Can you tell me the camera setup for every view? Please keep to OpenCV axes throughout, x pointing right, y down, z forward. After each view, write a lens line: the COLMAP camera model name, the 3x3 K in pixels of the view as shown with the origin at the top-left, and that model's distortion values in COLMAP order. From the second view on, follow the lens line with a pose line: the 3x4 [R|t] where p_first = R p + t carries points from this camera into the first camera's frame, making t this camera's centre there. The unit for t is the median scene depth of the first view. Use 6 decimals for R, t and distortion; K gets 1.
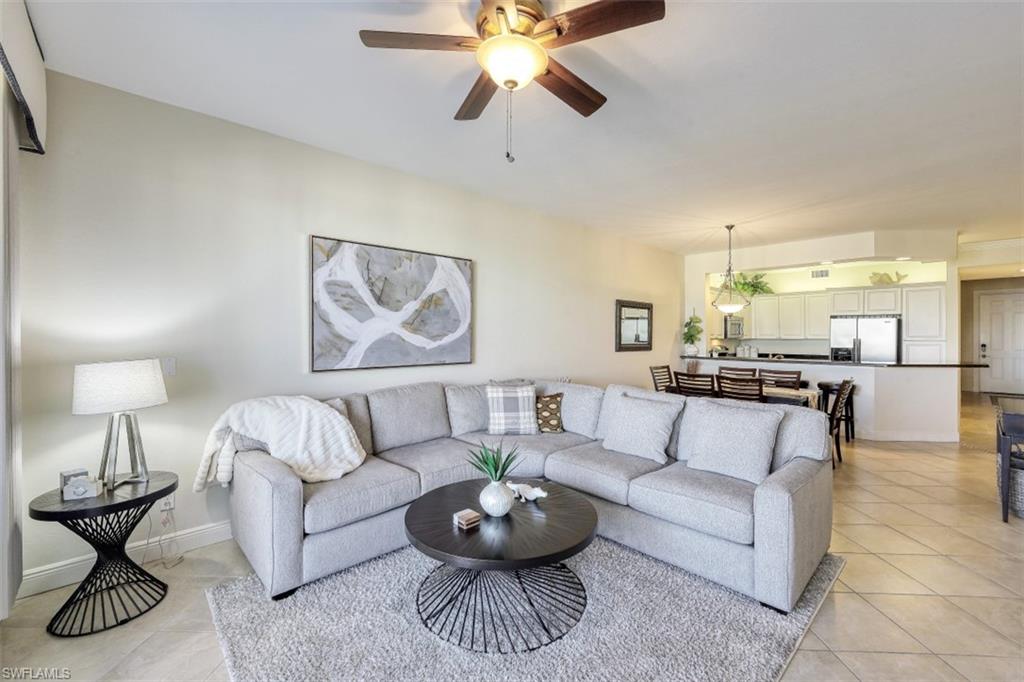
lens RADIAL K [[418.1, 0, 505.1], [0, 418.1, 335.0], [0, 0, 1]] dist [-0.001783, 0.000941]
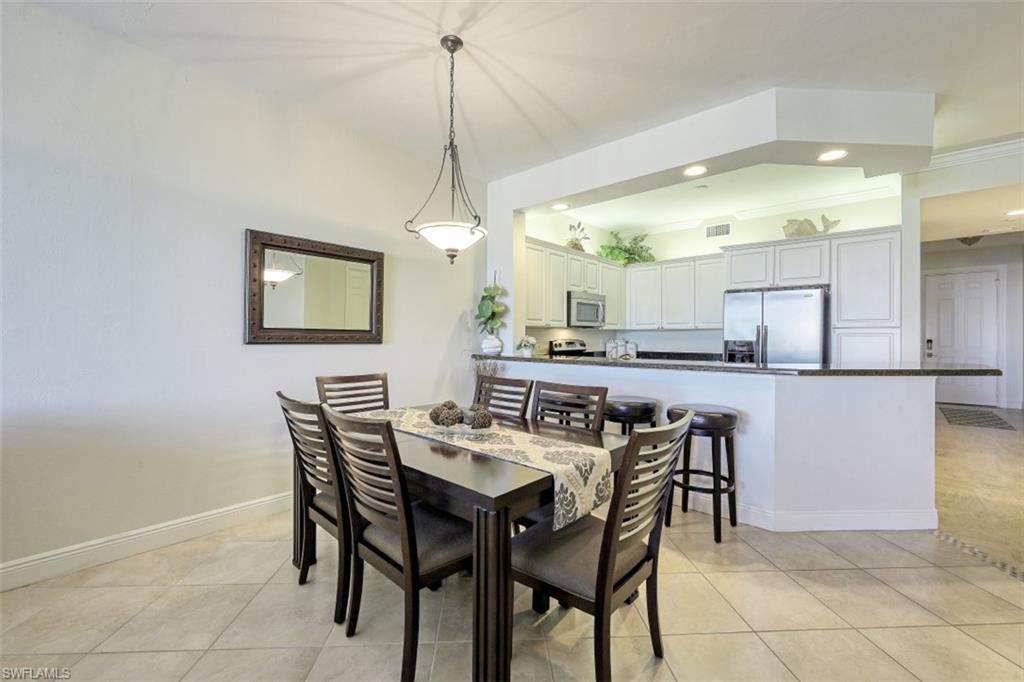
lens RADIAL K [[418.1, 0, 511.2], [0, 418.1, 337.0], [0, 0, 1]] dist [-0.001783, 0.000941]
pose [[0.994878, 0.001826, 0.101069, 0.424543], [-0.001784, 0.999998, -0.000509, 0.026388], [-0.101069, 0.000326, 0.994879, 0.440941]]
